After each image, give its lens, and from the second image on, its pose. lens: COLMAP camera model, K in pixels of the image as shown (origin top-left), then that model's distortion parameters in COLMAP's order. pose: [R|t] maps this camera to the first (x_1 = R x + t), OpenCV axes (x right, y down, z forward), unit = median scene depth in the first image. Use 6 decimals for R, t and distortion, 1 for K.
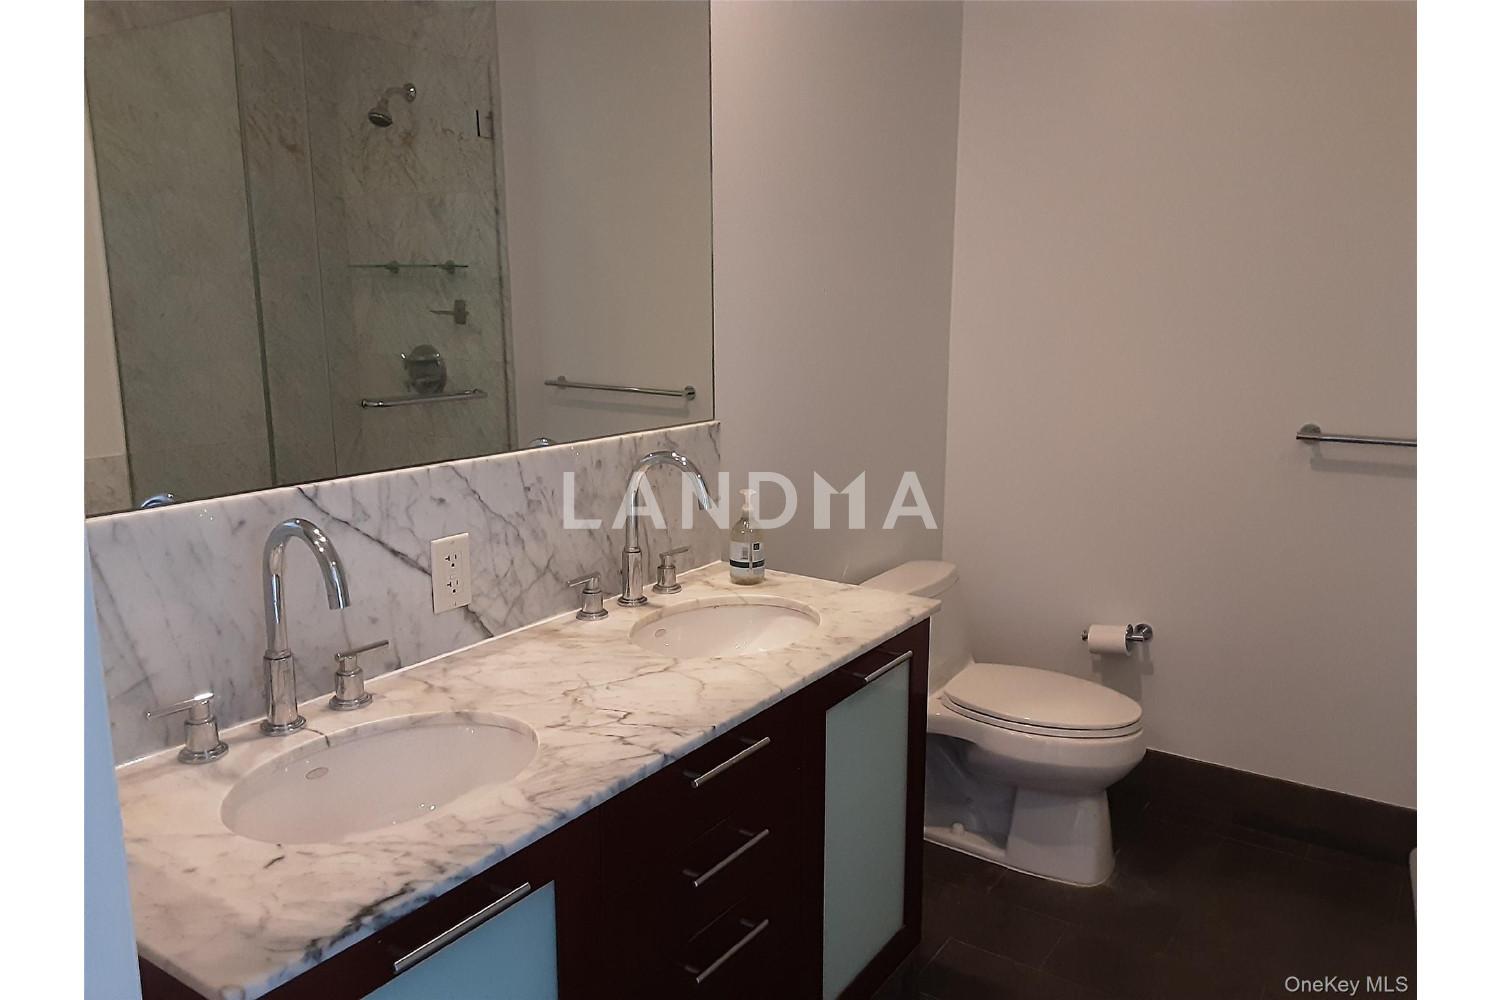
lens RADIAL K [[1062.7, 0, 760.6], [0, 1062.7, 501.8], [0, 0, 1]] dist [0.095964, -0.009685]
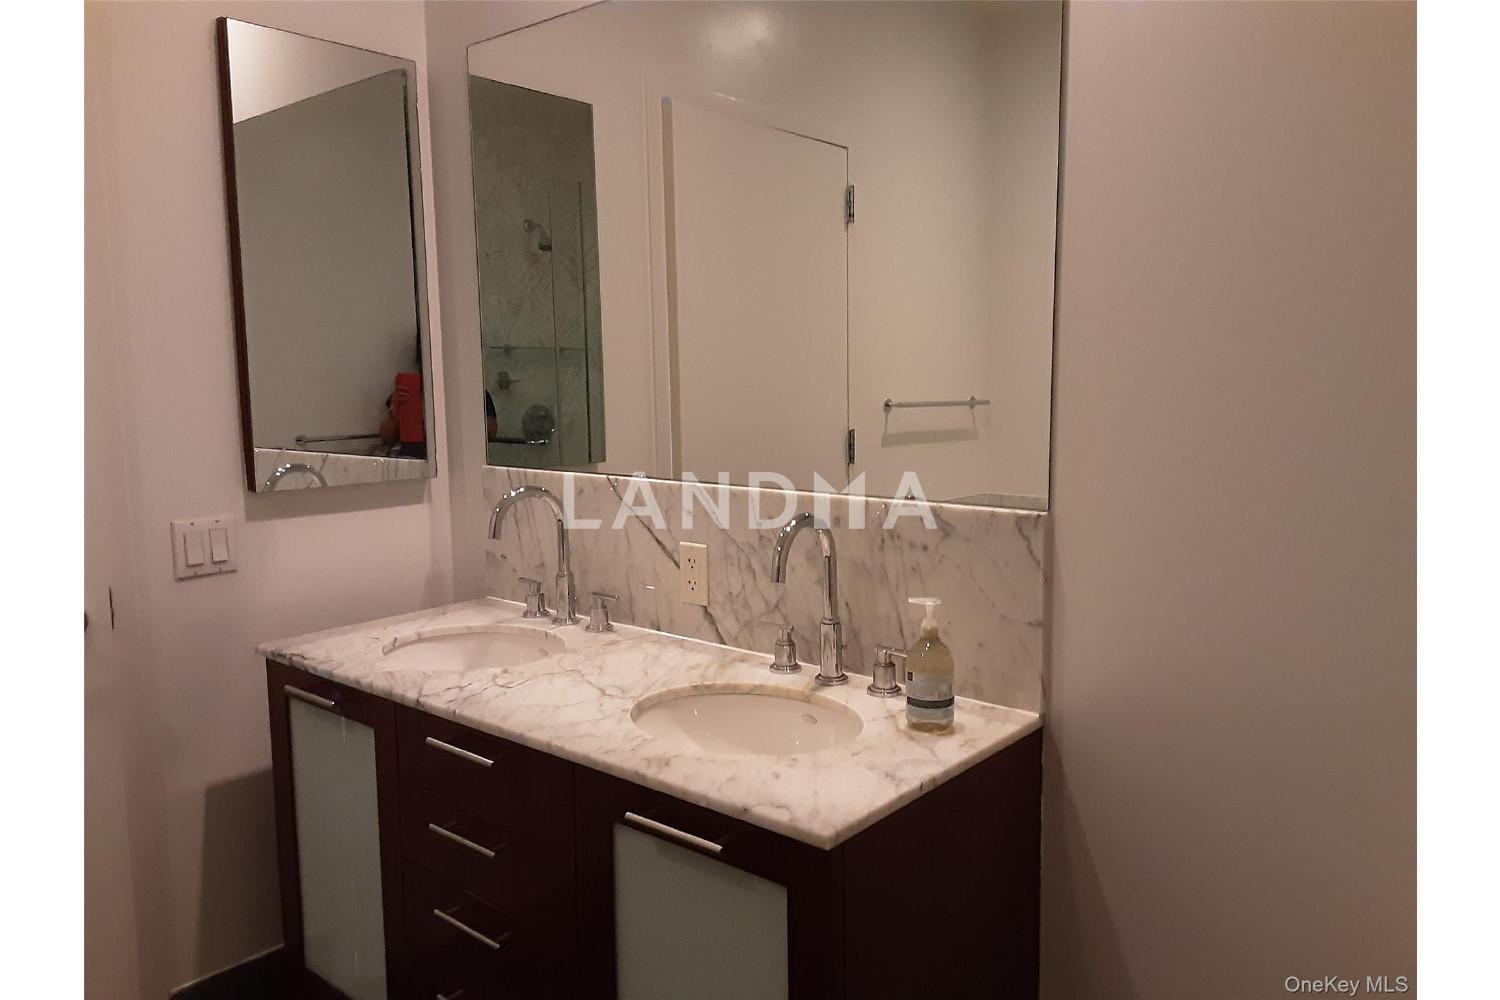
lens RADIAL K [[1062.7, 0, 762.9], [0, 1062.7, 495.8], [0, 0, 1]] dist [0.095964, -0.009685]
pose [[-0.096357, 0.124366, -0.987547, 0.837676], [-0.176495, 0.974306, 0.139920, -0.191718], [0.979574, 0.187780, -0.071931, 1.091226]]
